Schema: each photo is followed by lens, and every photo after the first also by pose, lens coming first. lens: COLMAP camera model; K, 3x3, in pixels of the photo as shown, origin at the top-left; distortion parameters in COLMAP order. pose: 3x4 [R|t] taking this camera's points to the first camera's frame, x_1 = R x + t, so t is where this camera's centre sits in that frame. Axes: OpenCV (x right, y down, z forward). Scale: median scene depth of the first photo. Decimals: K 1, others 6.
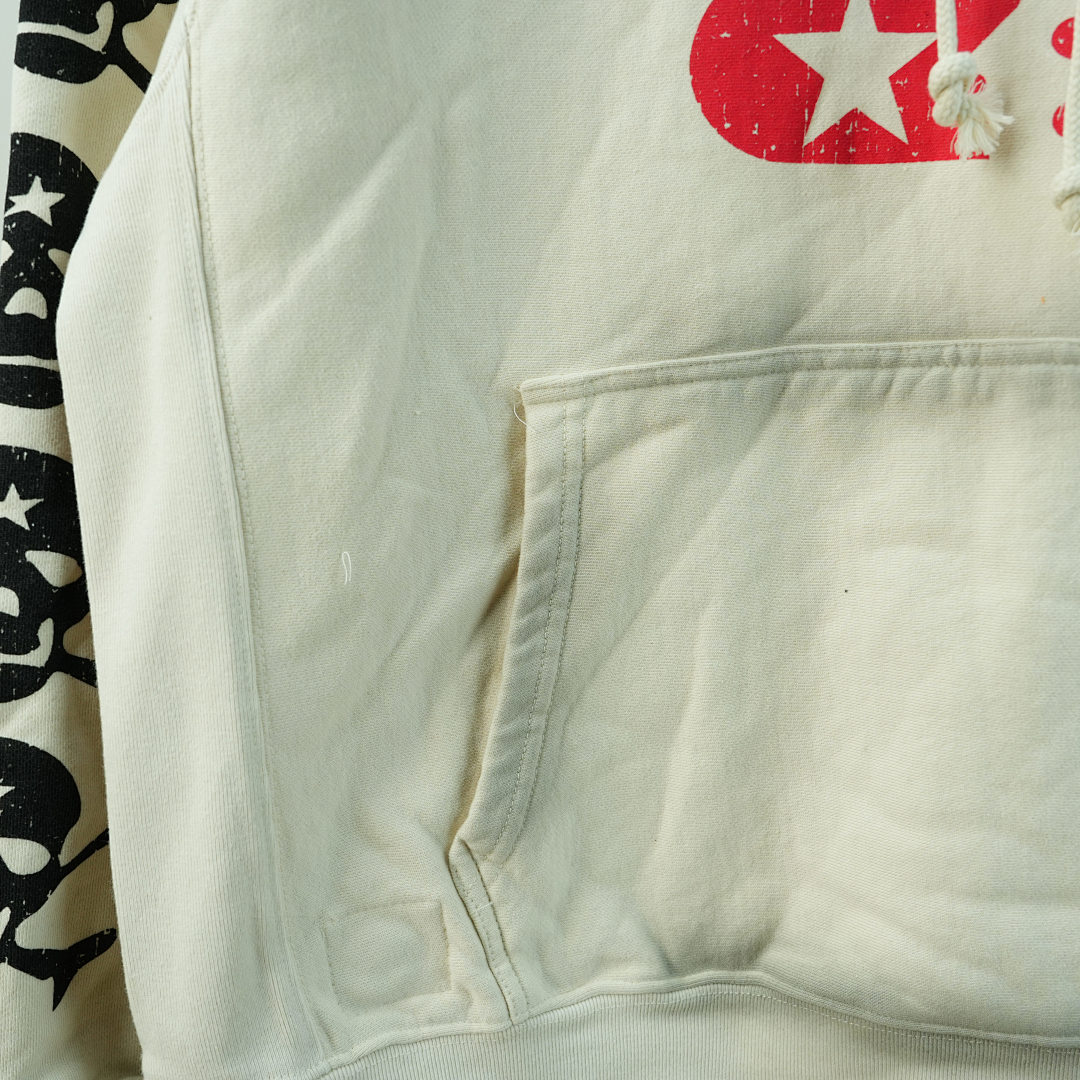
lens RADIAL K [[1238.8, 0, 538.6], [0, 1238.8, 545.3], [0, 0, 1]] dist [-0.009854, 0.011608]
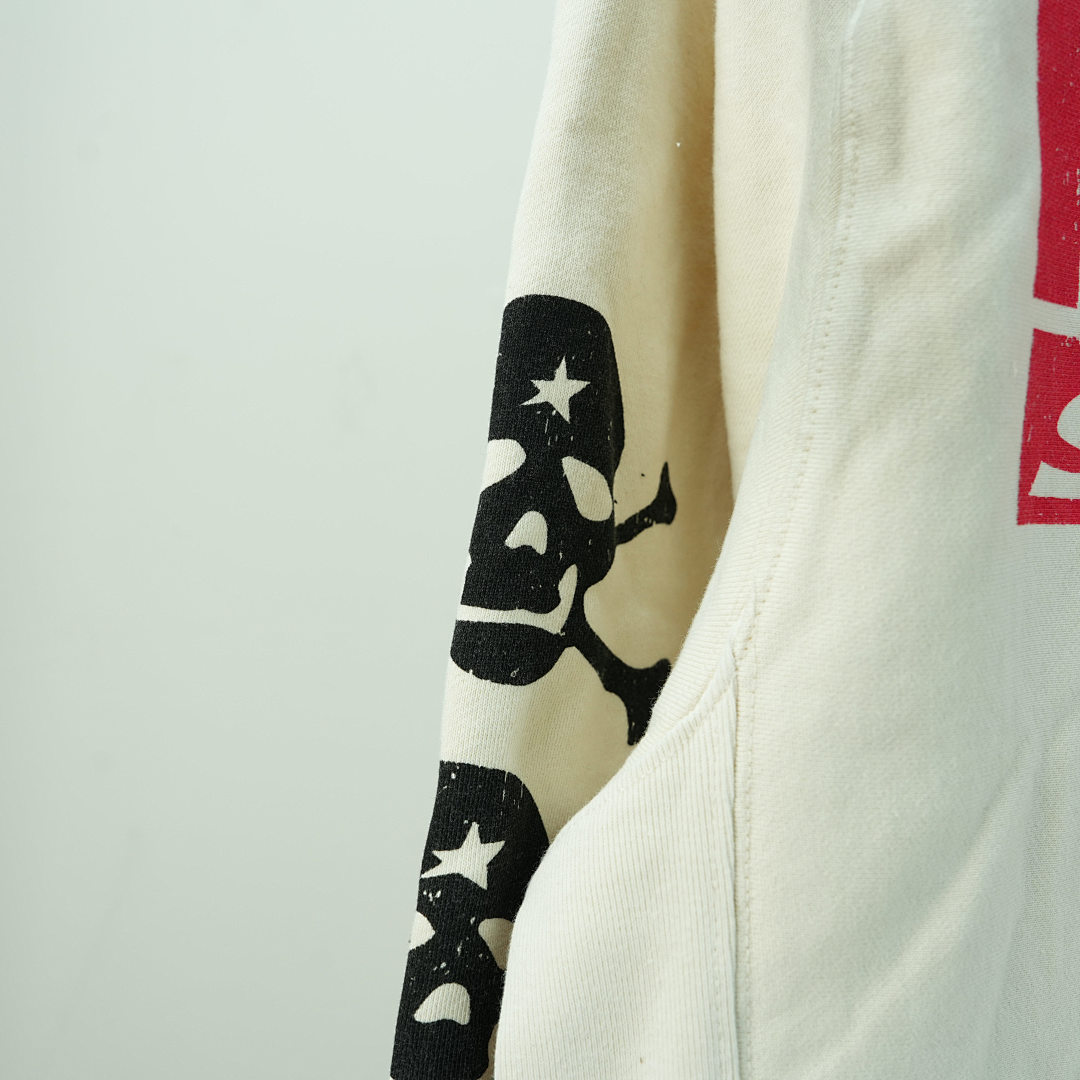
lens RADIAL K [[1240.7, 0, 540.3], [0, 1240.7, 535.8], [0, 0, 1]] dist [-0.007943, 0.013668]
pose [[0.998678, 0.046390, -0.022125, -0.346484], [-0.048962, 0.989630, -0.135038, -0.351952], [0.015632, 0.135942, 0.990593, 0.272556]]
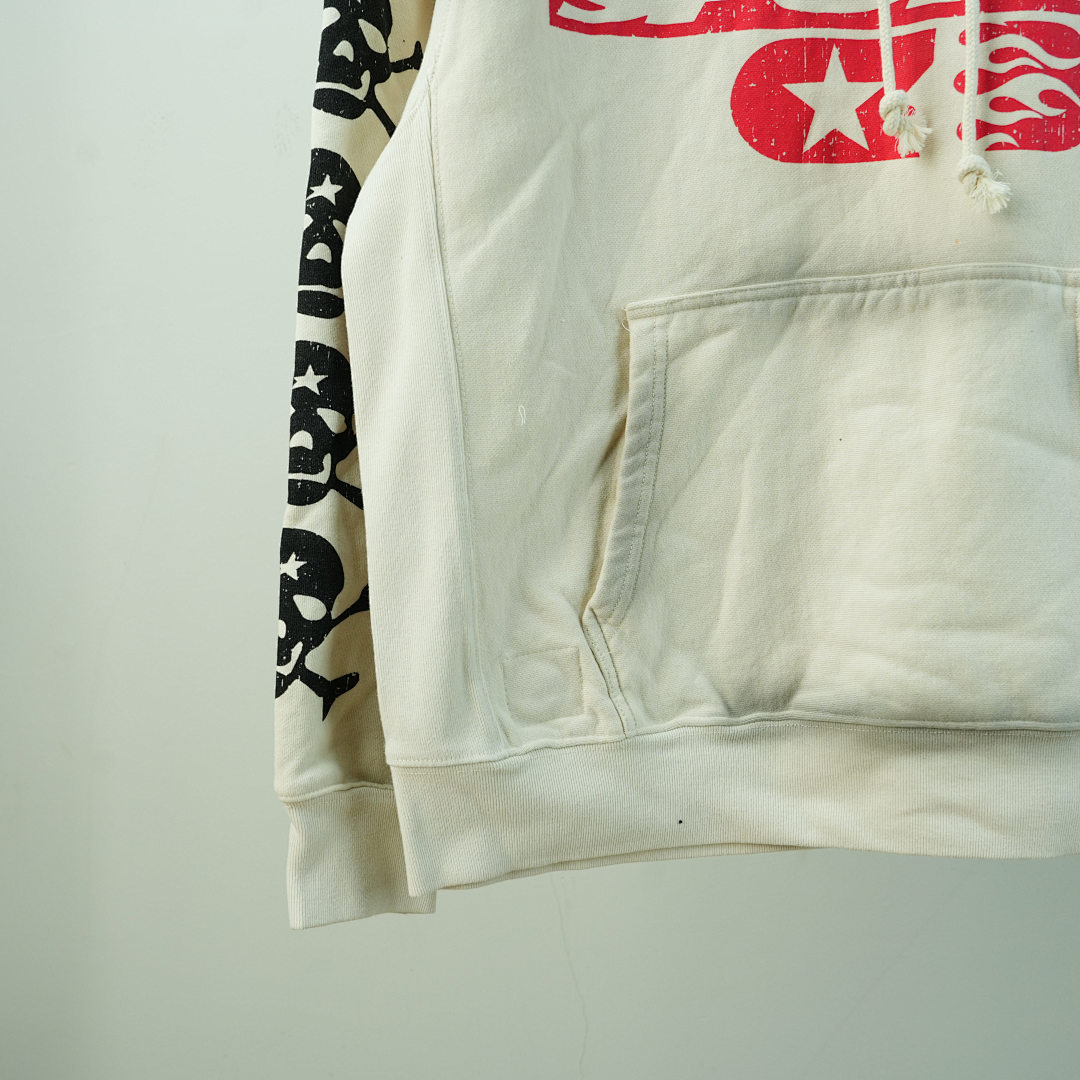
lens RADIAL K [[1240.7, 0, 540.3], [0, 1240.7, 535.8], [0, 0, 1]] dist [-0.007943, 0.013668]
pose [[0.999875, -0.015270, 0.003992, -0.137403], [0.015558, 0.996127, -0.086533, 0.300298], [-0.002655, 0.086584, 0.996241, -0.542470]]
